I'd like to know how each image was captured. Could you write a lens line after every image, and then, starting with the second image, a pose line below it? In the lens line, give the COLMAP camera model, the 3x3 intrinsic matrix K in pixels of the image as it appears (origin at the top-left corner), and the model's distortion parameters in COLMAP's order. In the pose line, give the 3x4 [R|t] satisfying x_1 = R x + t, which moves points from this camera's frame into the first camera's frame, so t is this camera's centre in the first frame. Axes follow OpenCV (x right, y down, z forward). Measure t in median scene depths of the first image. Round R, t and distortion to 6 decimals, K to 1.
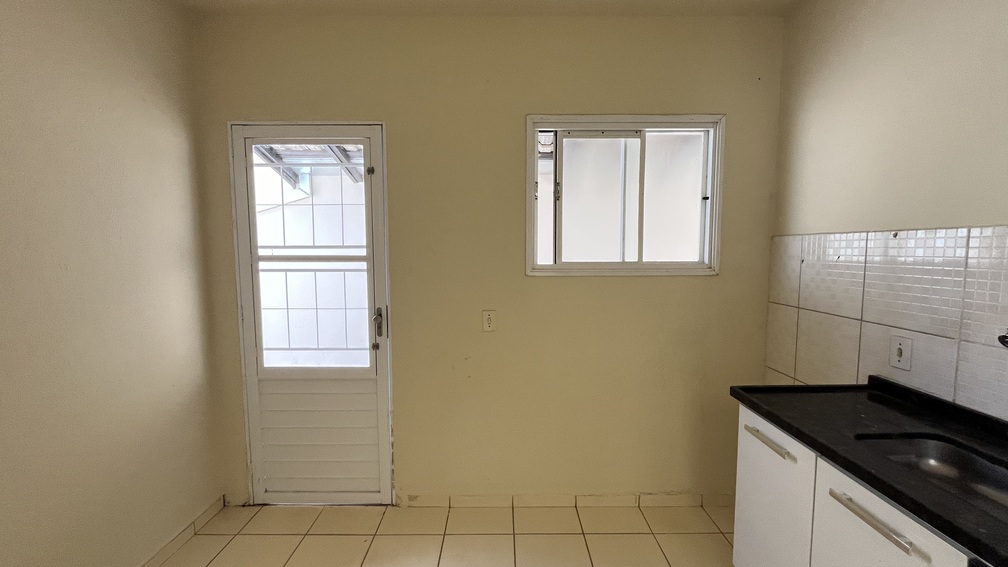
lens RADIAL K [[483.1, 0, 493.5], [0, 483.1, 287.8], [0, 0, 1]] dist [0.001472, -0.000015]
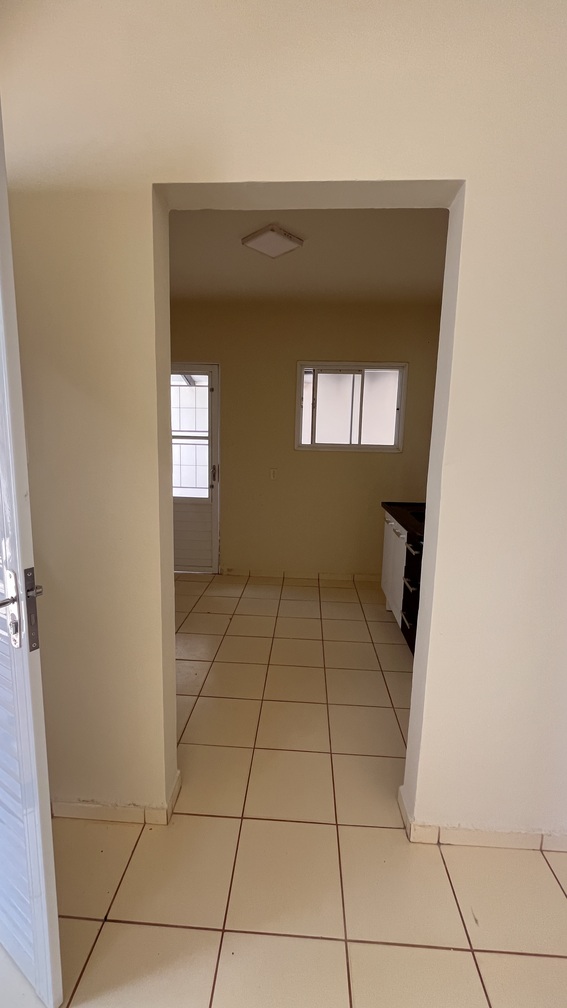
lens RADIAL K [[483.1, 0, 286.9], [0, 483.1, 500.2], [0, 0, 1]] dist [0.001472, -0.000015]
pose [[0.996858, 0.037280, -0.069883, 0.169207], [-0.033551, 0.997988, 0.053793, 0.065491], [0.071748, -0.051280, 0.996104, -0.803614]]
